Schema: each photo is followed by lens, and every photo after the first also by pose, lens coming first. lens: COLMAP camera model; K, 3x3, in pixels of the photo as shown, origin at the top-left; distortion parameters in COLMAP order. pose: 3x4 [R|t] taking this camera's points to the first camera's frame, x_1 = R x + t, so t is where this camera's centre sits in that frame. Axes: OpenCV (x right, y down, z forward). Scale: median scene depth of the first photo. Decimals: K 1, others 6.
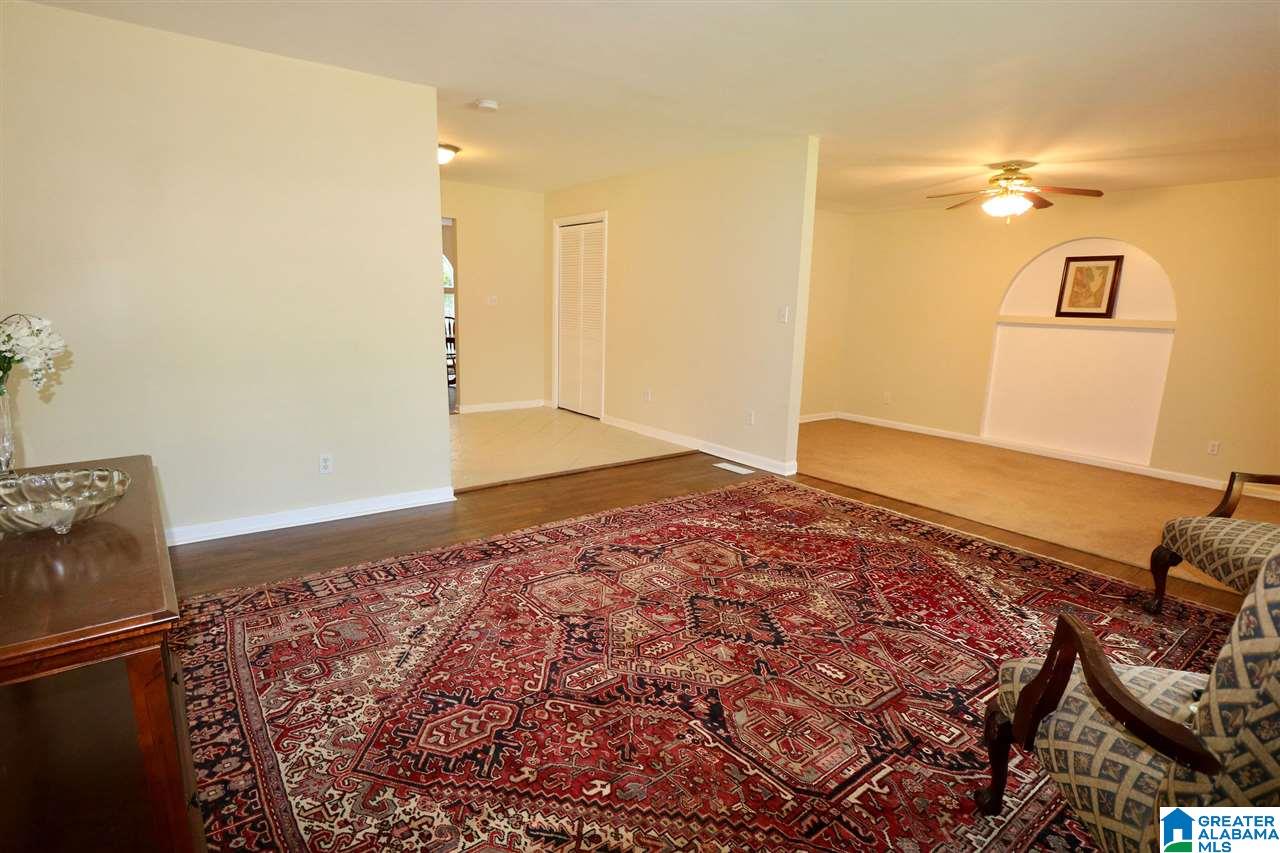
lens RADIAL K [[638.9, 0, 643.7], [0, 638.9, 436.7], [0, 0, 1]] dist [-0.002460, -0.010160]
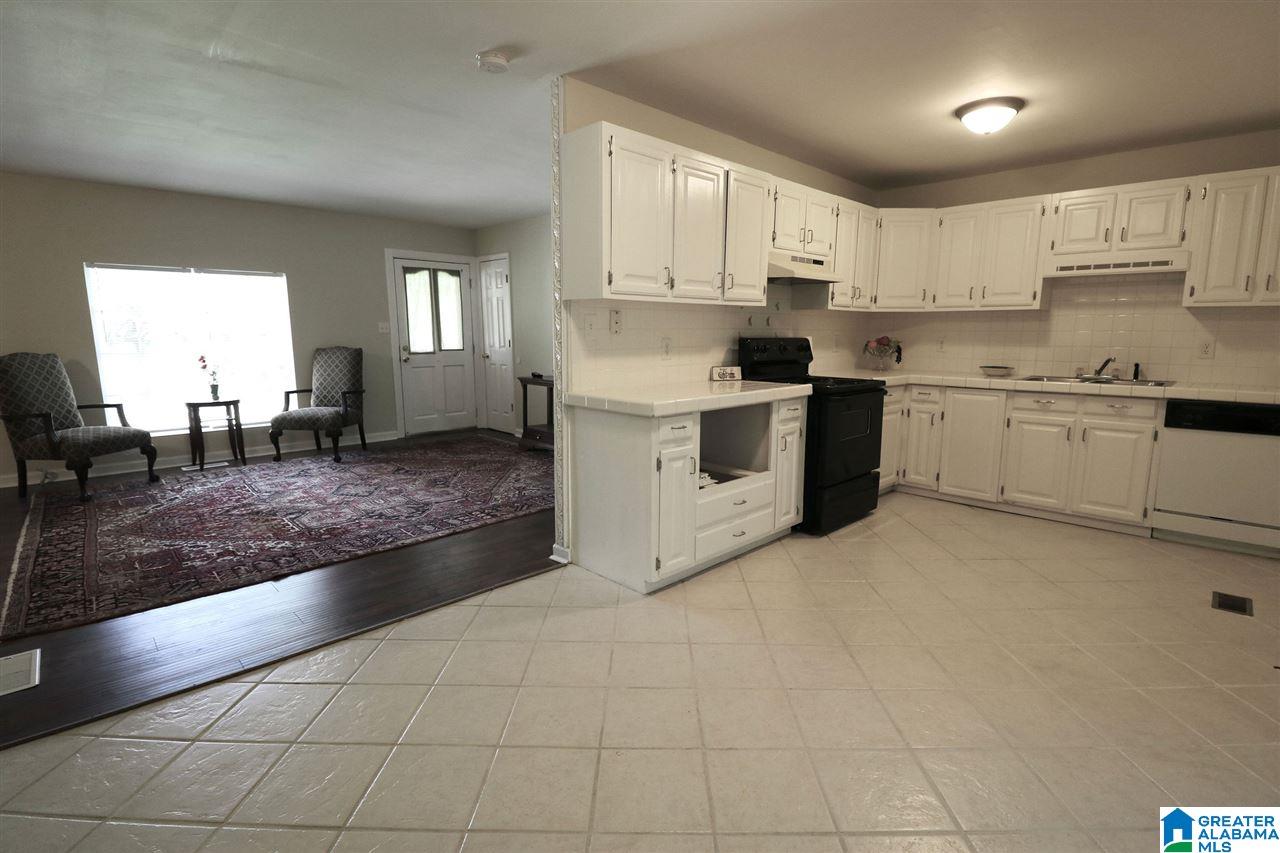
lens RADIAL K [[592.0, 0, 635.7], [0, 592.0, 432.2], [0, 0, 1]] dist [-0.022716, -0.005005]
pose [[-0.994266, -0.018756, -0.105279, -0.478089], [-0.055852, 0.930628, 0.361679, -0.527797], [0.091192, 0.365485, -0.926339, 2.515369]]
